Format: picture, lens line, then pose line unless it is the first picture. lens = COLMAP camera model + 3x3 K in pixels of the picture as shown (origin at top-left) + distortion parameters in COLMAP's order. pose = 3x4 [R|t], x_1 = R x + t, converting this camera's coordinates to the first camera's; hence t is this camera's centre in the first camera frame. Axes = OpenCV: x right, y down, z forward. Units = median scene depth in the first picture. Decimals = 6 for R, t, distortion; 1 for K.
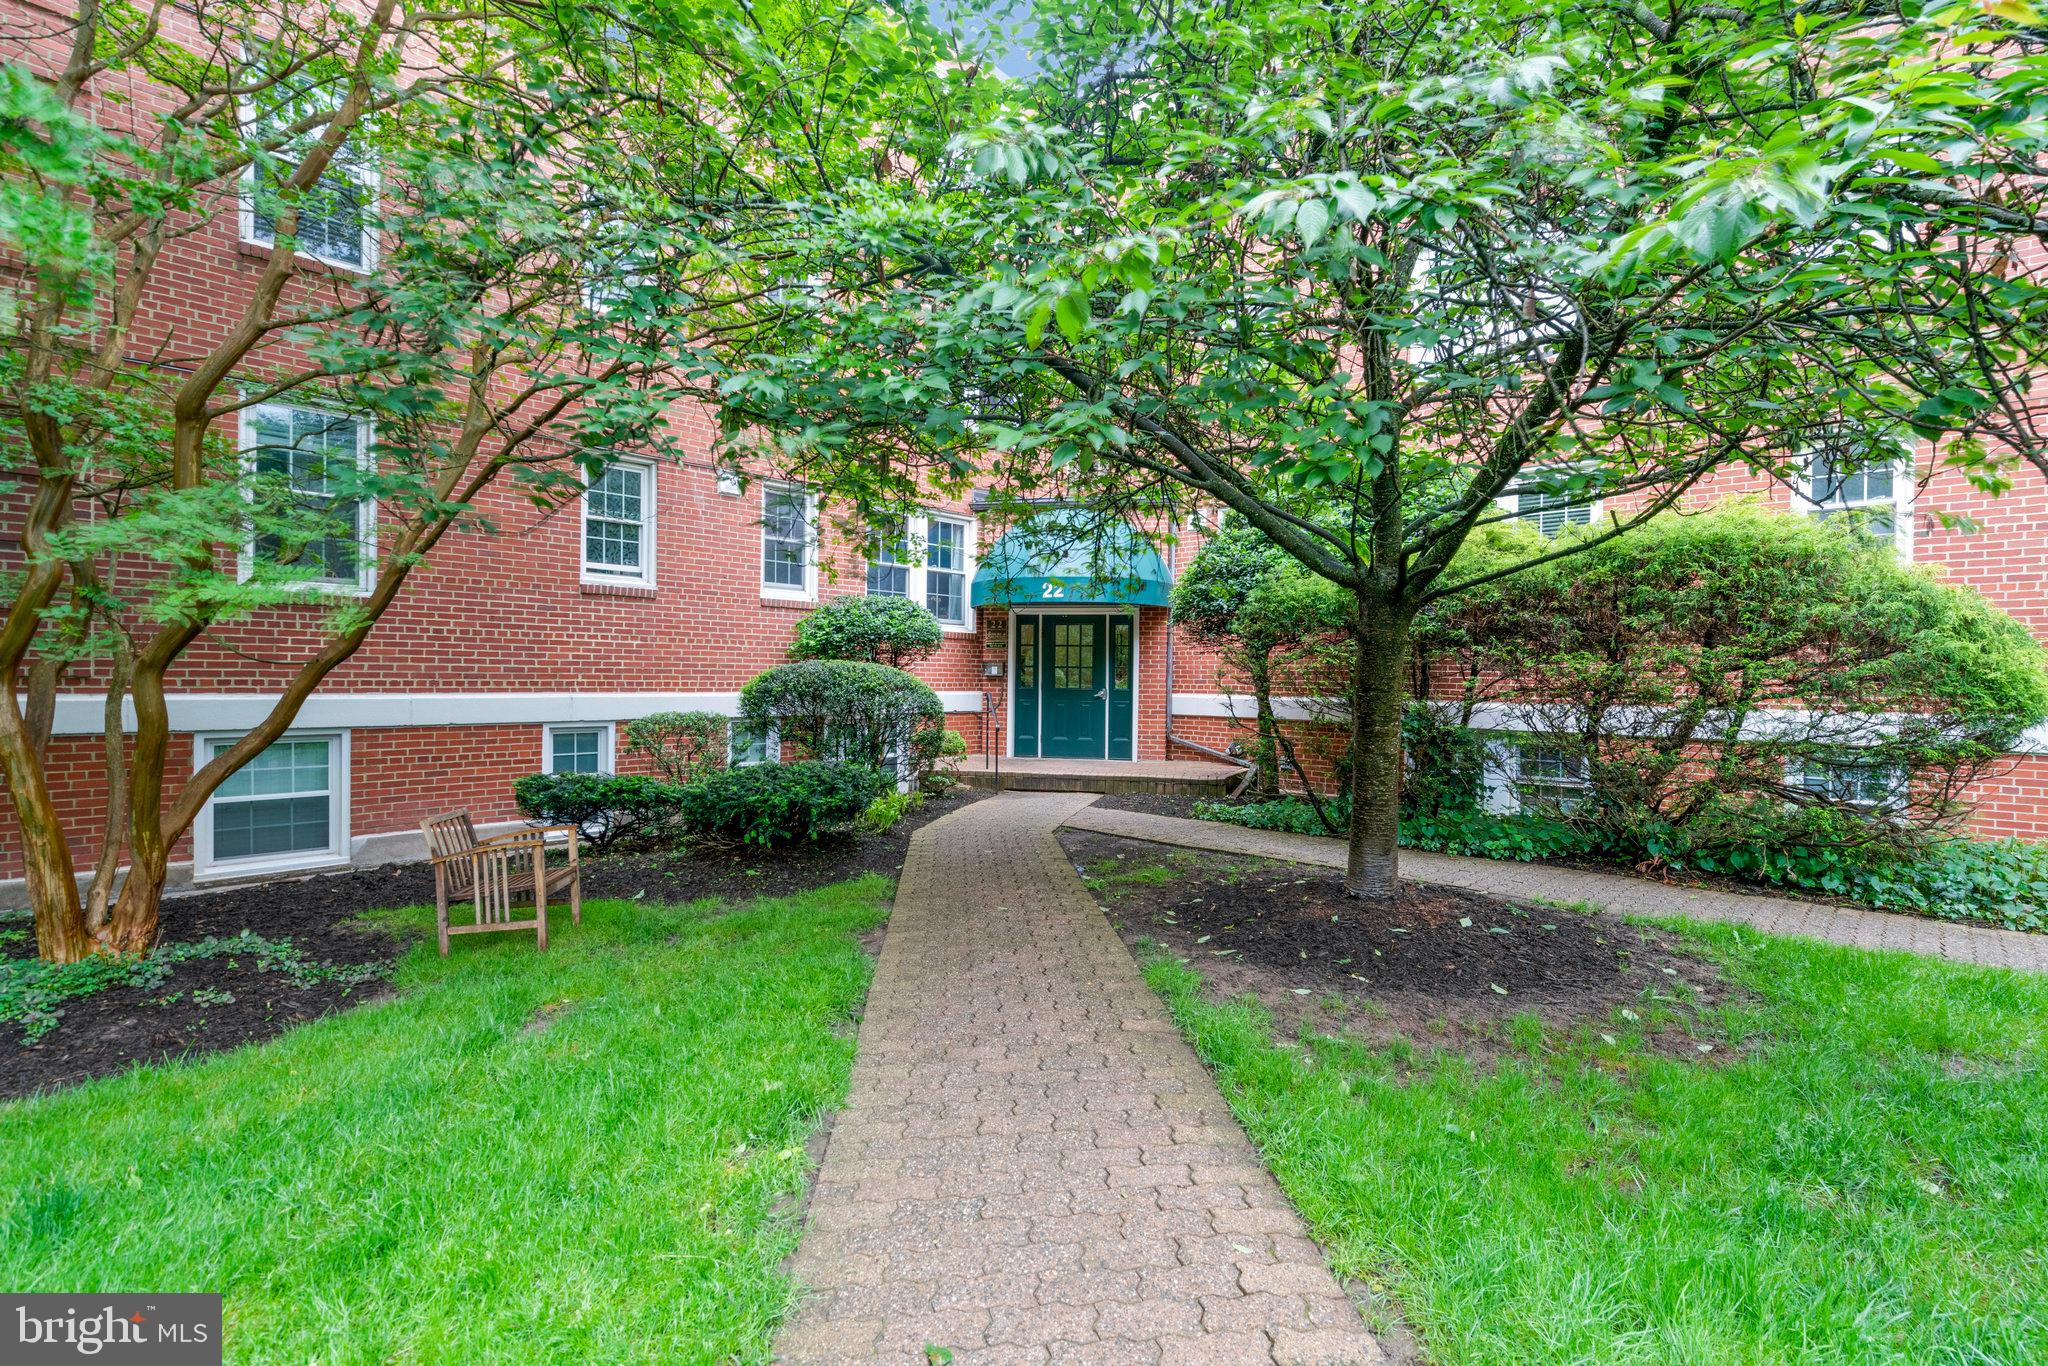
lens RADIAL K [[959.8, 0, 1023.6], [0, 959.8, 688.0], [0, 0, 1]] dist [-0.056182, 0.021859]
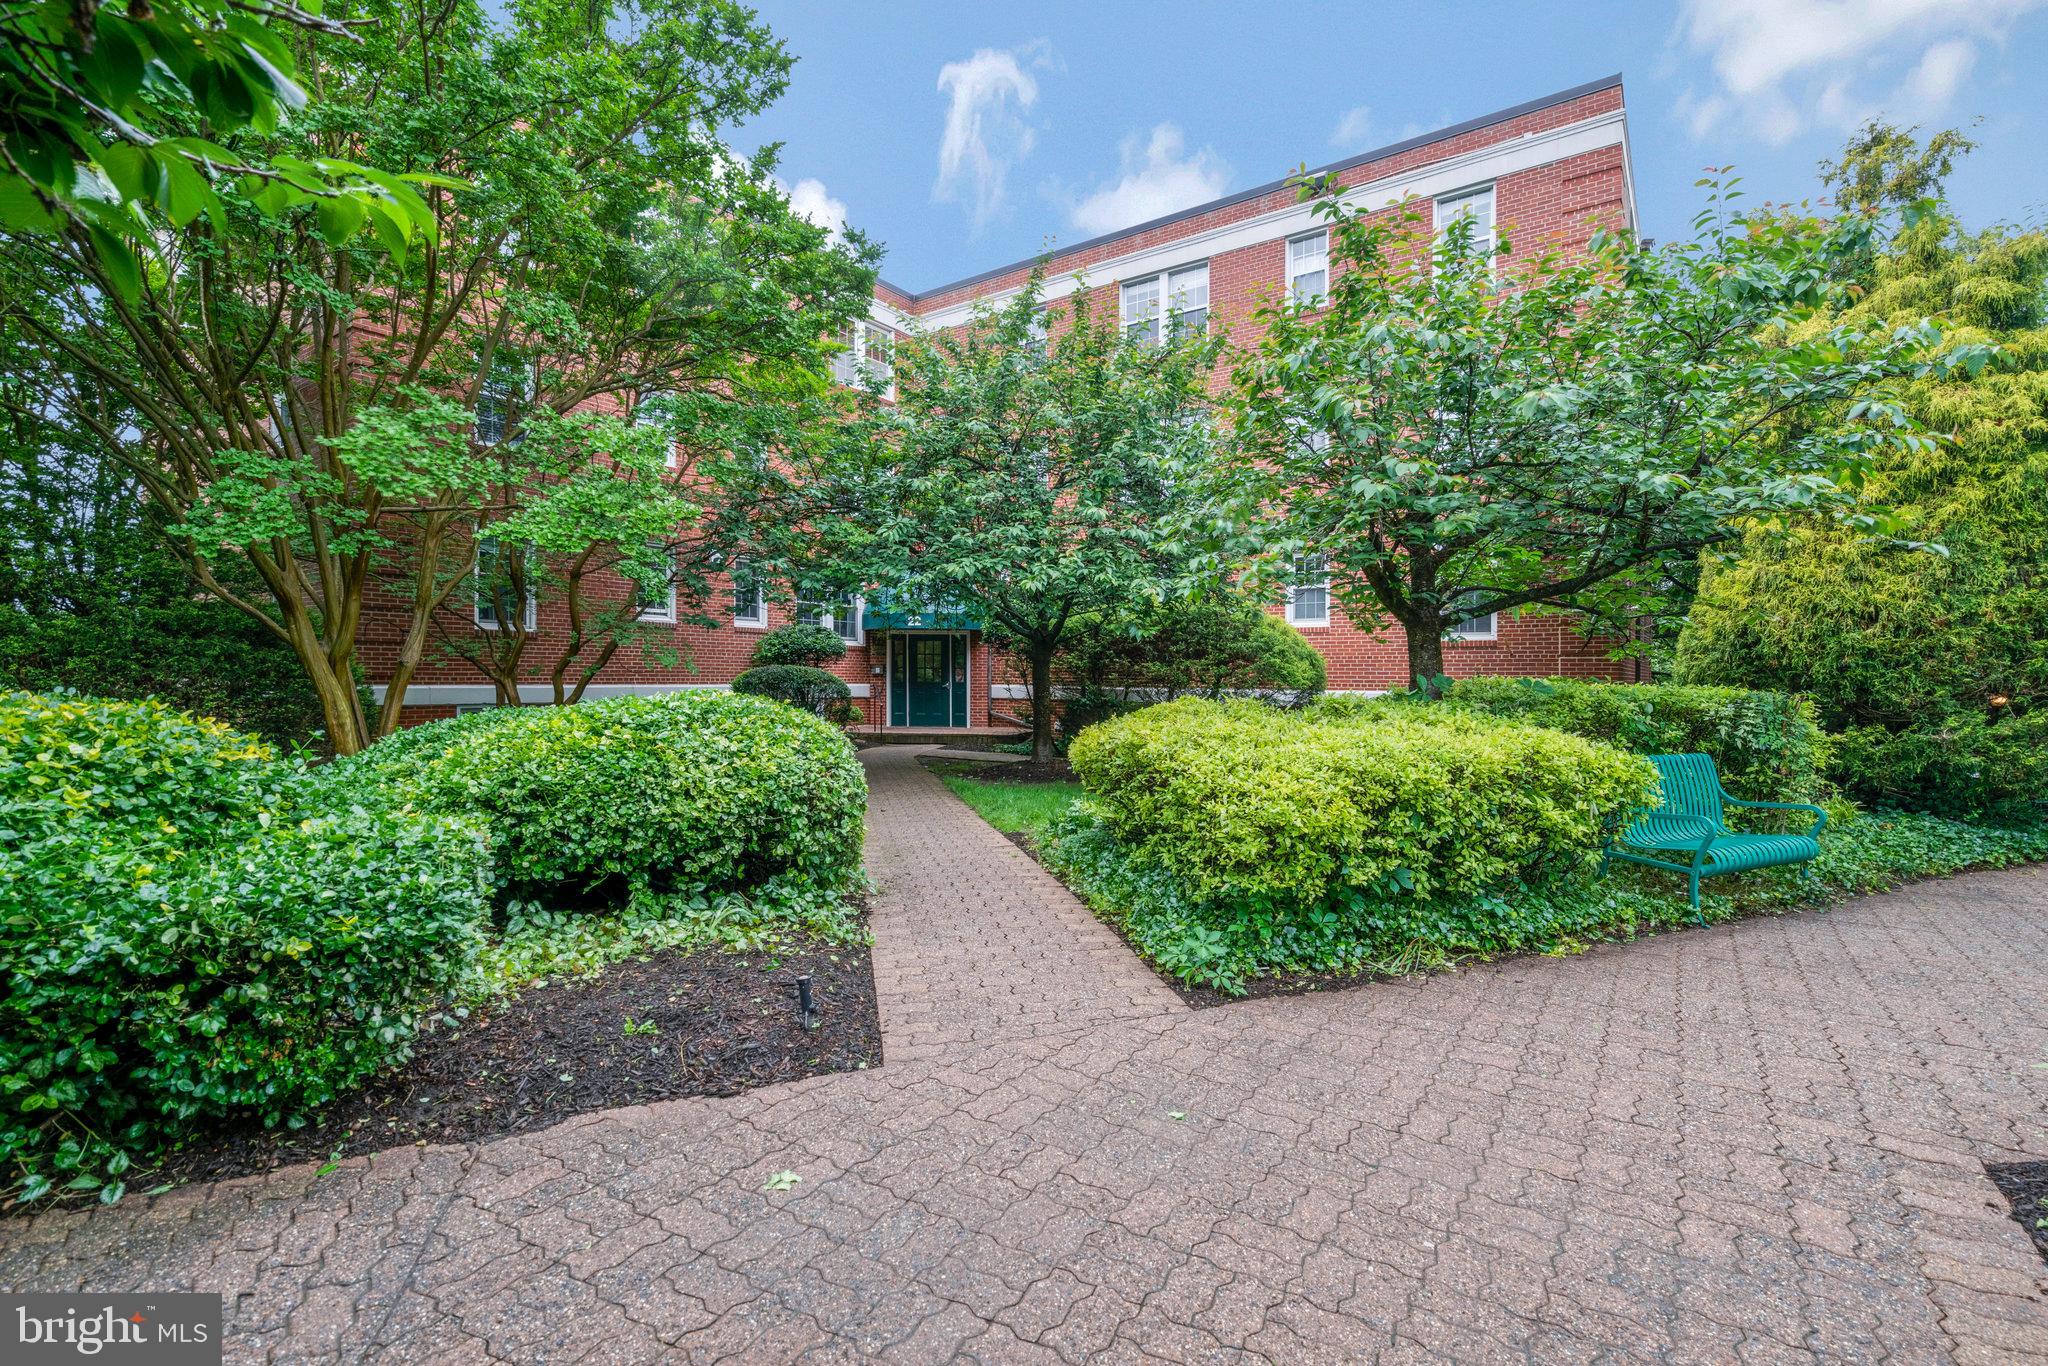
lens RADIAL K [[959.8, 0, 1024.6], [0, 959.8, 686.7], [0, 0, 1]] dist [-0.056182, 0.021859]
pose [[0.990107, -0.006196, 0.140177, -0.013835], [0.005988, 0.999980, 0.001906, 0.006592], [-0.140186, -0.001048, 0.990125, -0.596201]]
